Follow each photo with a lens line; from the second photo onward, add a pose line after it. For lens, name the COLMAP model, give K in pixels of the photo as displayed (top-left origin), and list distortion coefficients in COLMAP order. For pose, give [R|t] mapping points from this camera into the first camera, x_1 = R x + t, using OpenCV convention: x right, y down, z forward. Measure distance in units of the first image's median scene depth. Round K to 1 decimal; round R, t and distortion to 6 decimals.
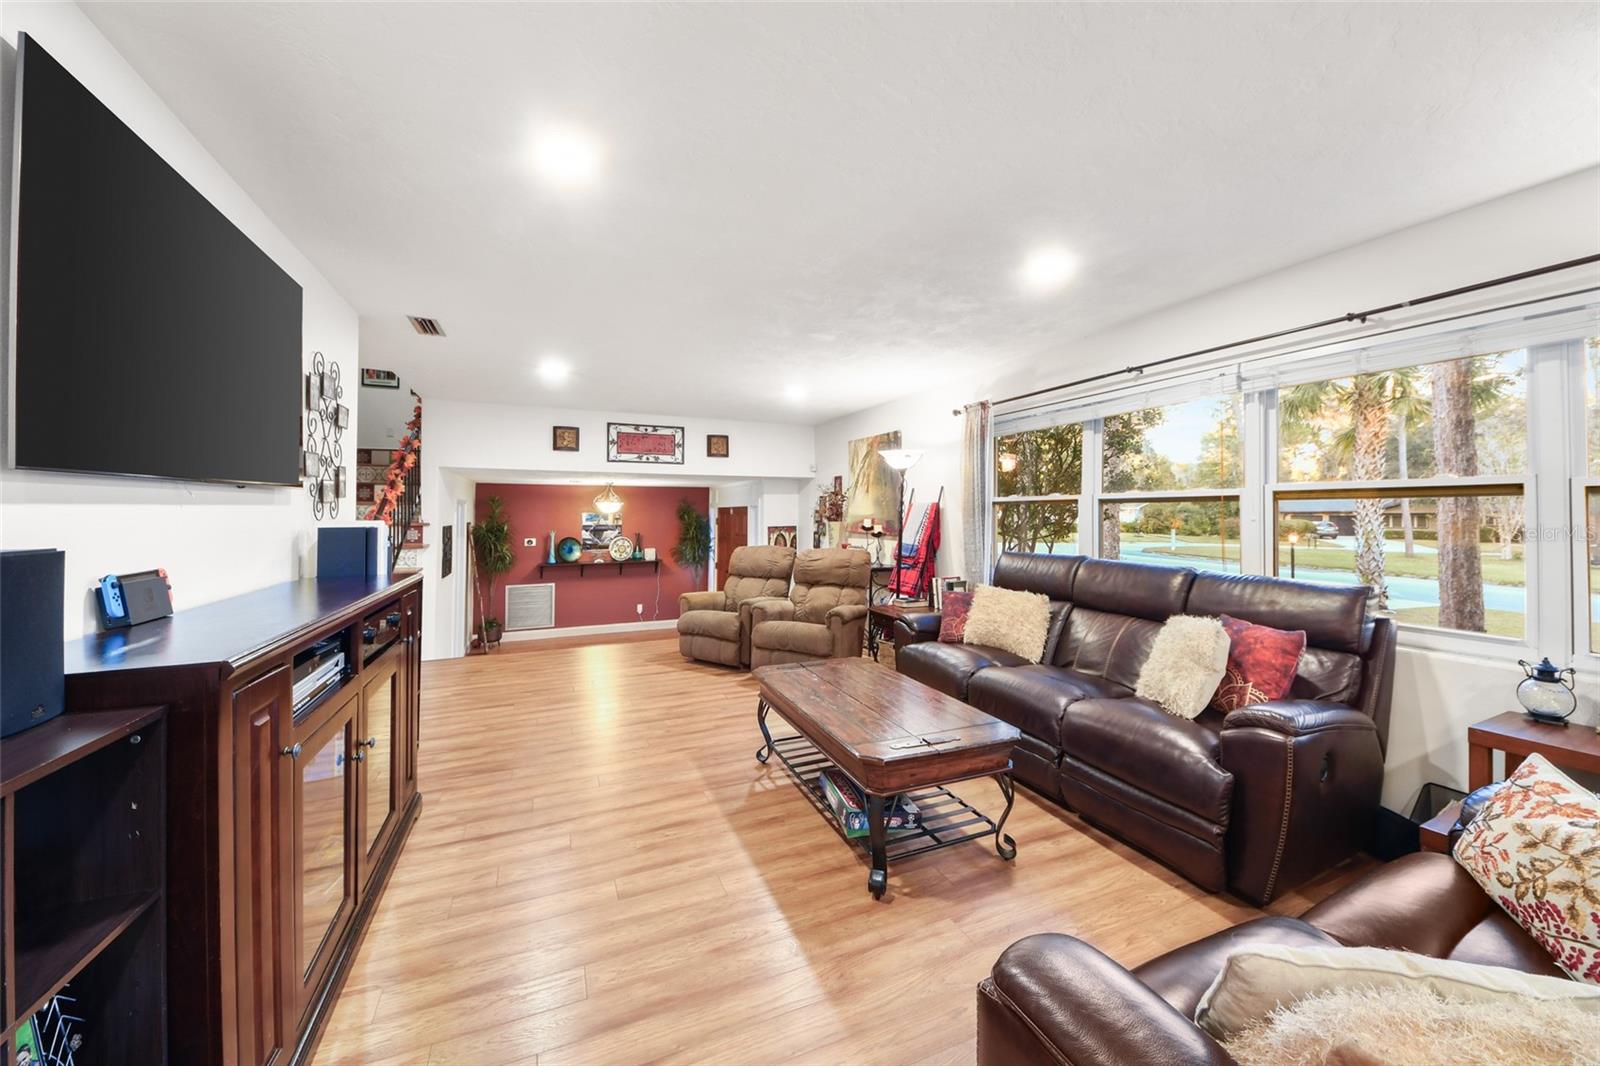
lens RADIAL K [[576.6, 0, 794.6], [0, 576.6, 532.9], [0, 0, 1]] dist [0.014681, -0.008458]
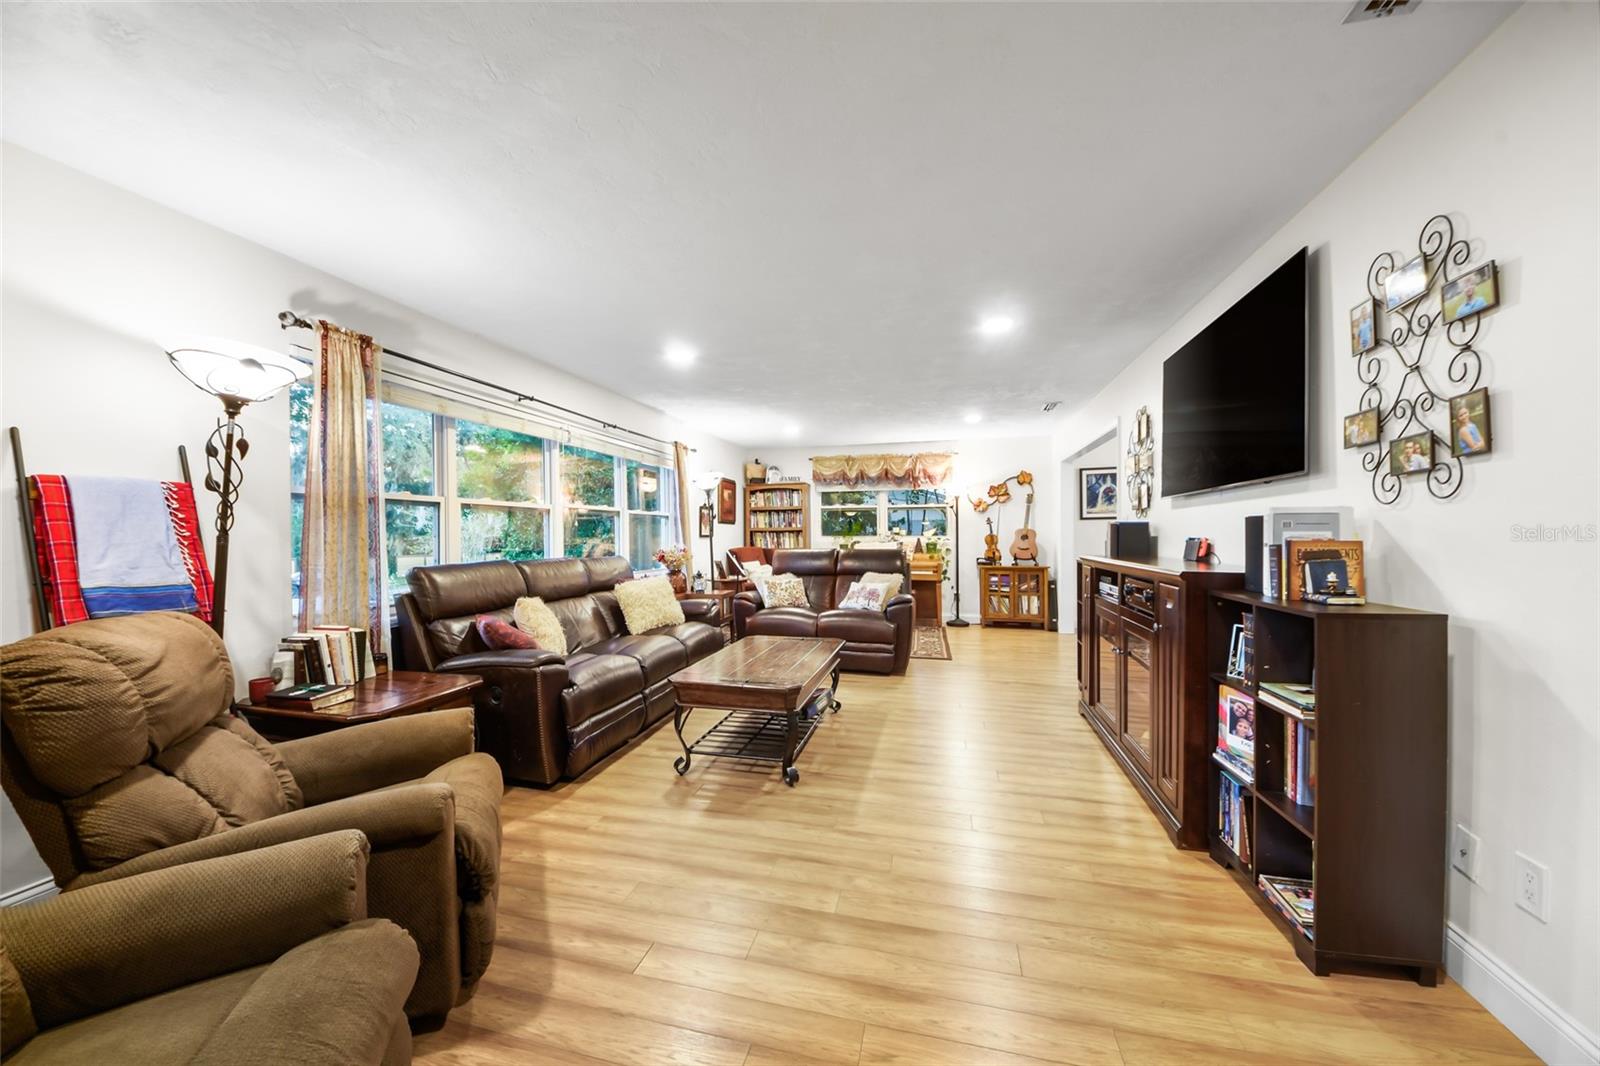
lens RADIAL K [[564.7, 0, 791.5], [0, 564.7, 532.4], [0, 0, 1]] dist [0.037772, -0.024095]
pose [[-0.782786, 0.002704, 0.622285, -0.690197], [0.023707, 0.999394, 0.025480, -0.022889], [-0.621839, 0.034697, -0.782376, 1.902526]]
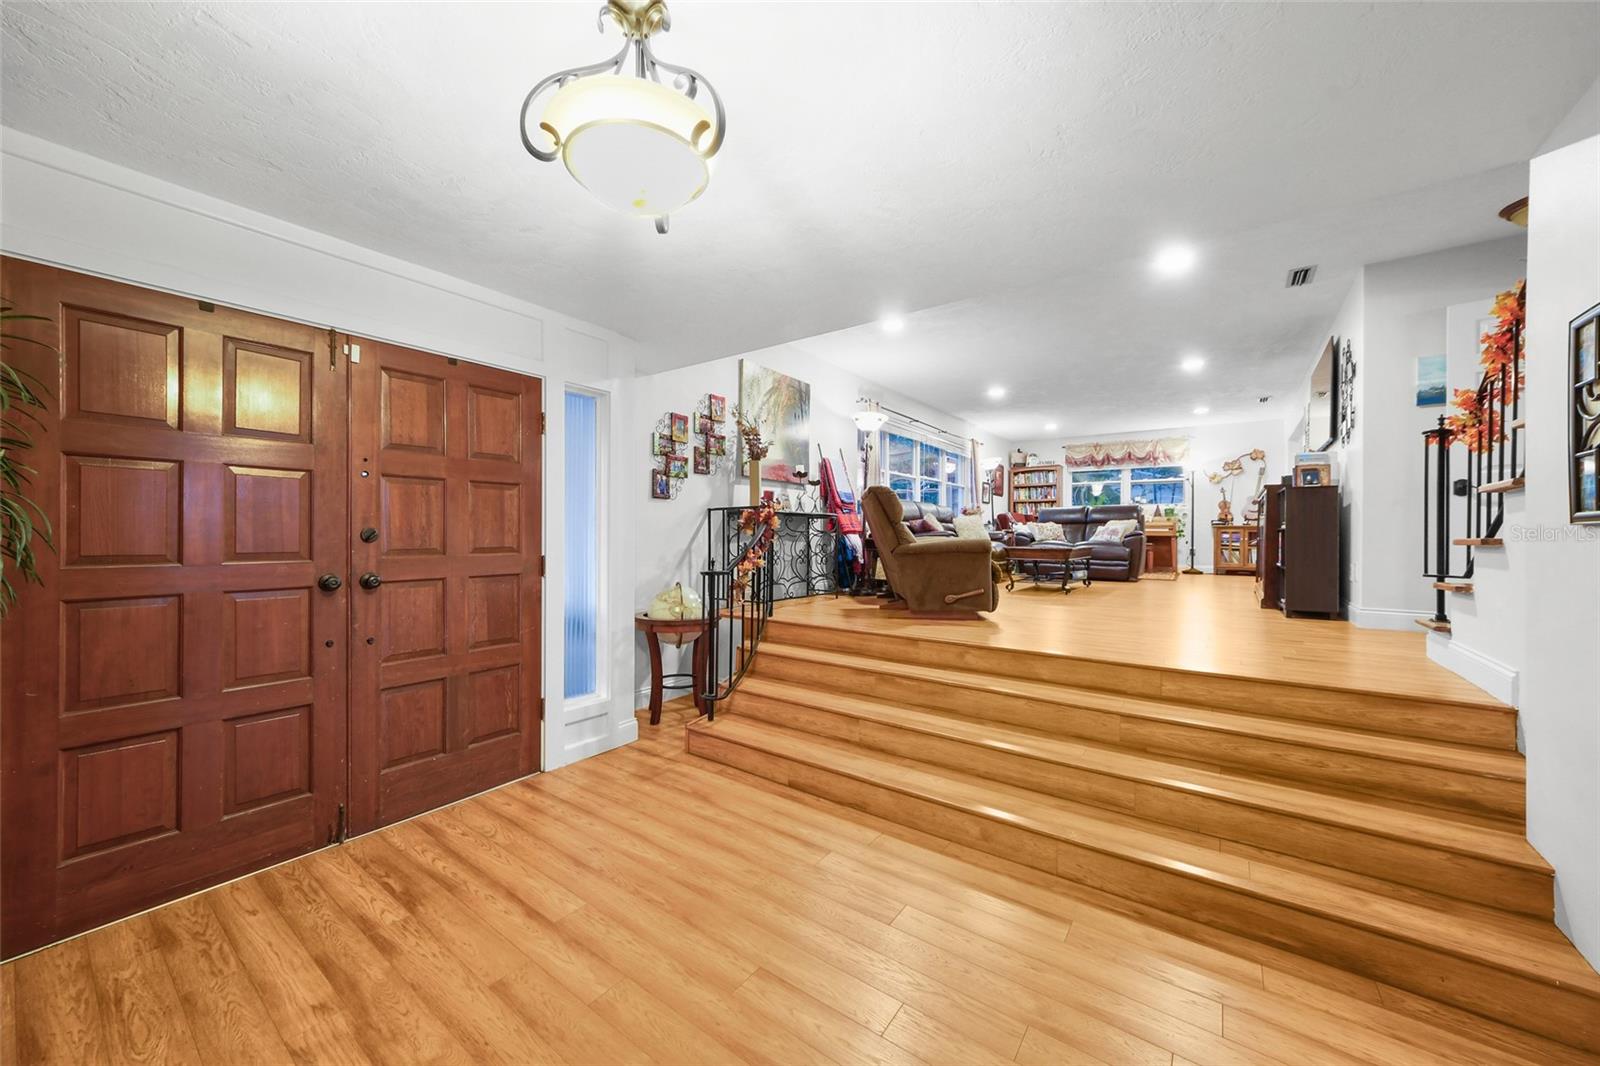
lens RADIAL K [[576.6, 0, 794.6], [0, 576.6, 532.9], [0, 0, 1]] dist [0.014681, -0.008458]
pose [[-0.501078, -0.004172, 0.865392, -1.451373], [0.021844, 0.999609, 0.017467, 0.151828], [-0.865127, 0.027655, -0.500791, 3.128485]]
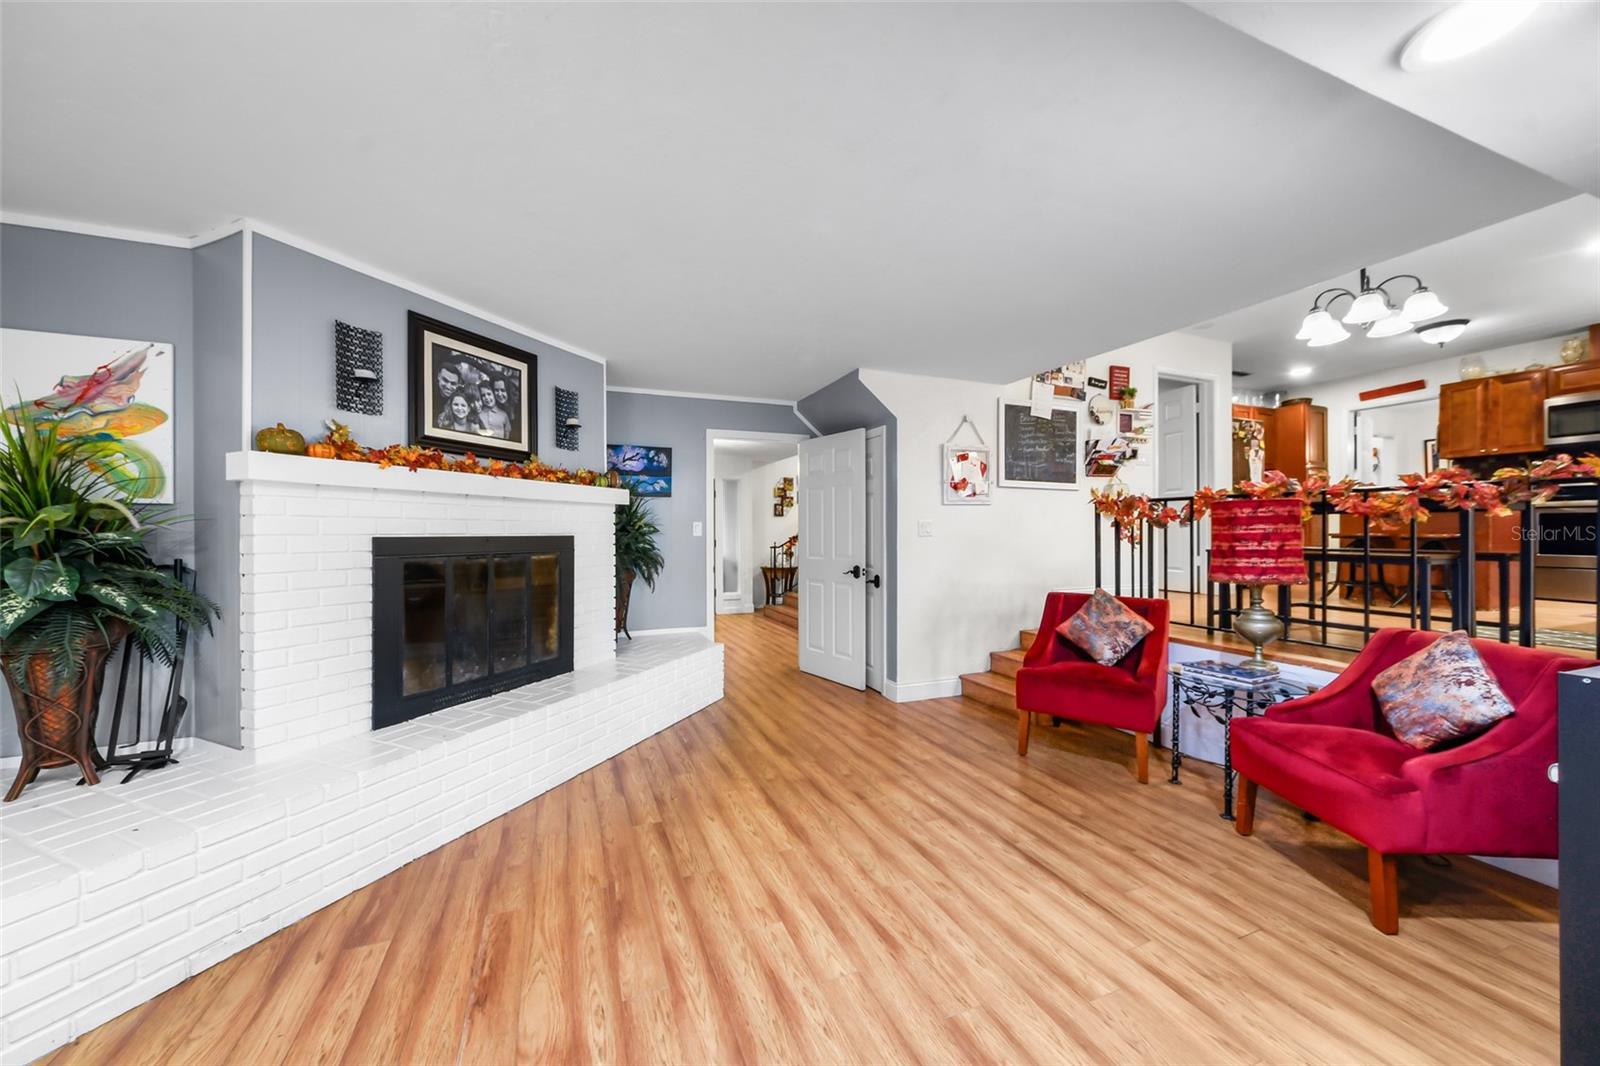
lens RADIAL K [[576.6, 0, 794.6], [0, 576.6, 532.9], [0, 0, 1]] dist [0.014681, -0.008458]
pose [[0.024780, -0.005243, 0.999679, -3.463979], [0.033110, 0.999442, 0.004421, 0.166974], [-0.999144, 0.032990, 0.024940, 2.461276]]
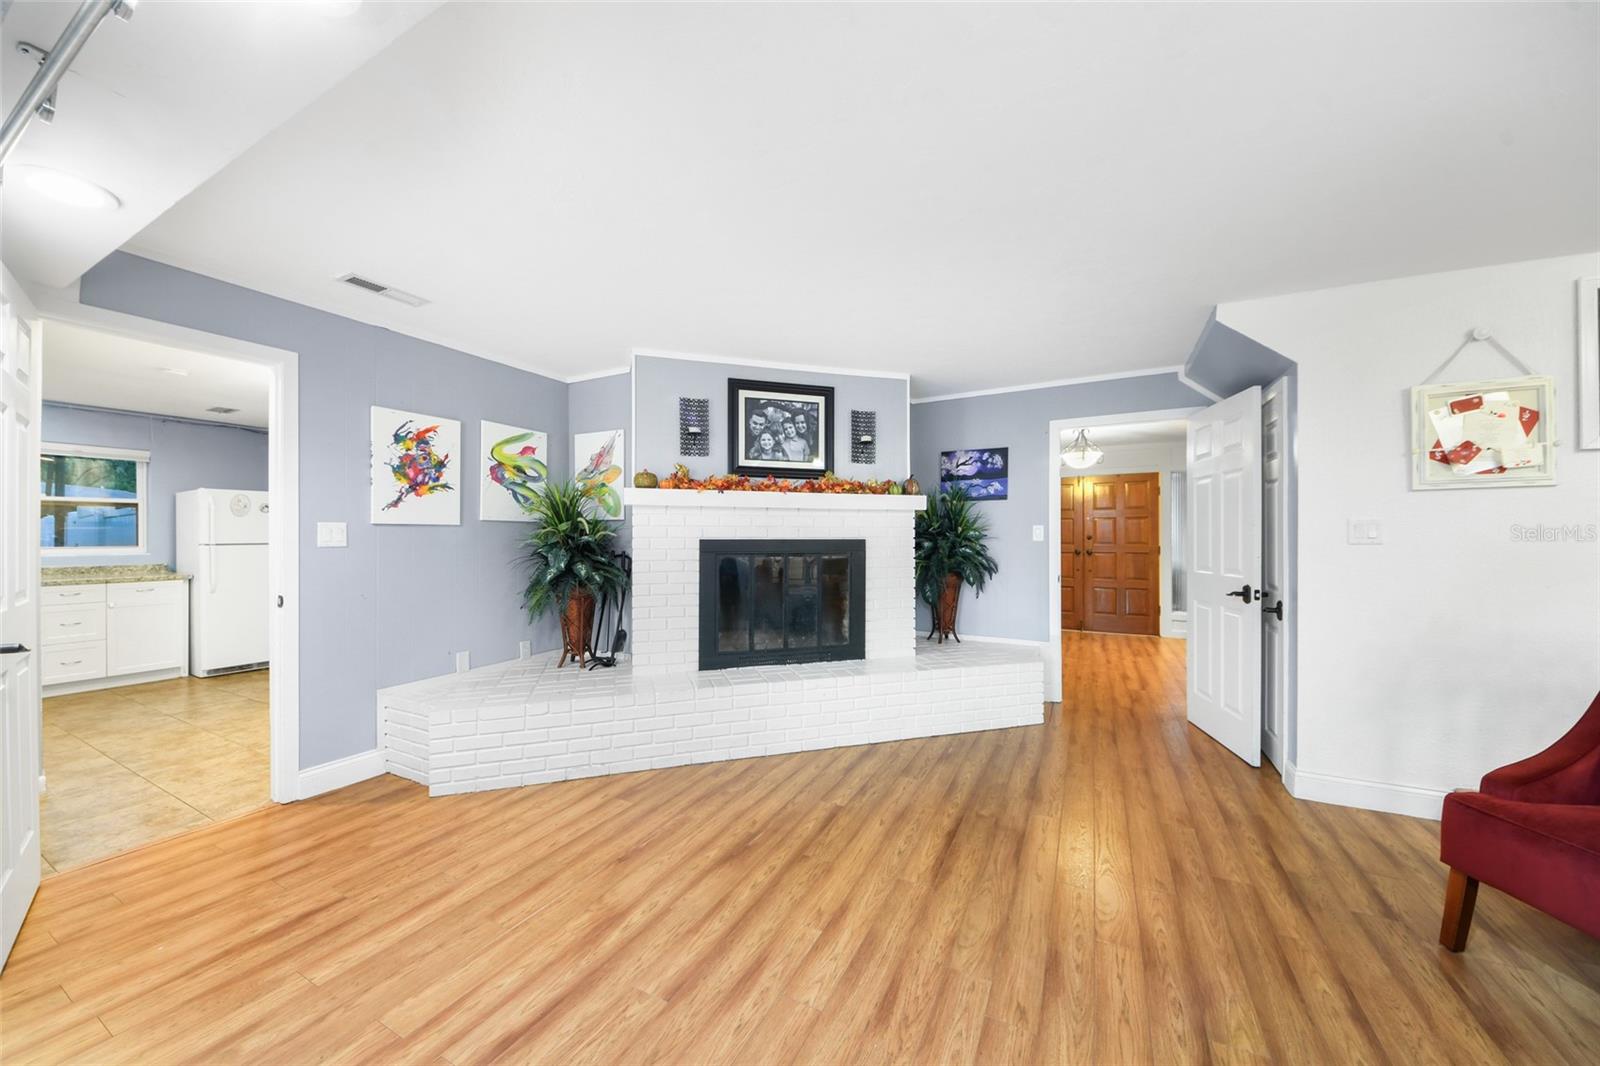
lens RADIAL K [[564.7, 0, 791.5], [0, 564.7, 532.4], [0, 0, 1]] dist [0.037772, -0.024095]
pose [[0.777011, 0.001198, 0.629486, -3.230450], [0.022352, 0.999315, -0.029491, 0.183225], [-0.629090, 0.036985, 0.776452, 1.997038]]
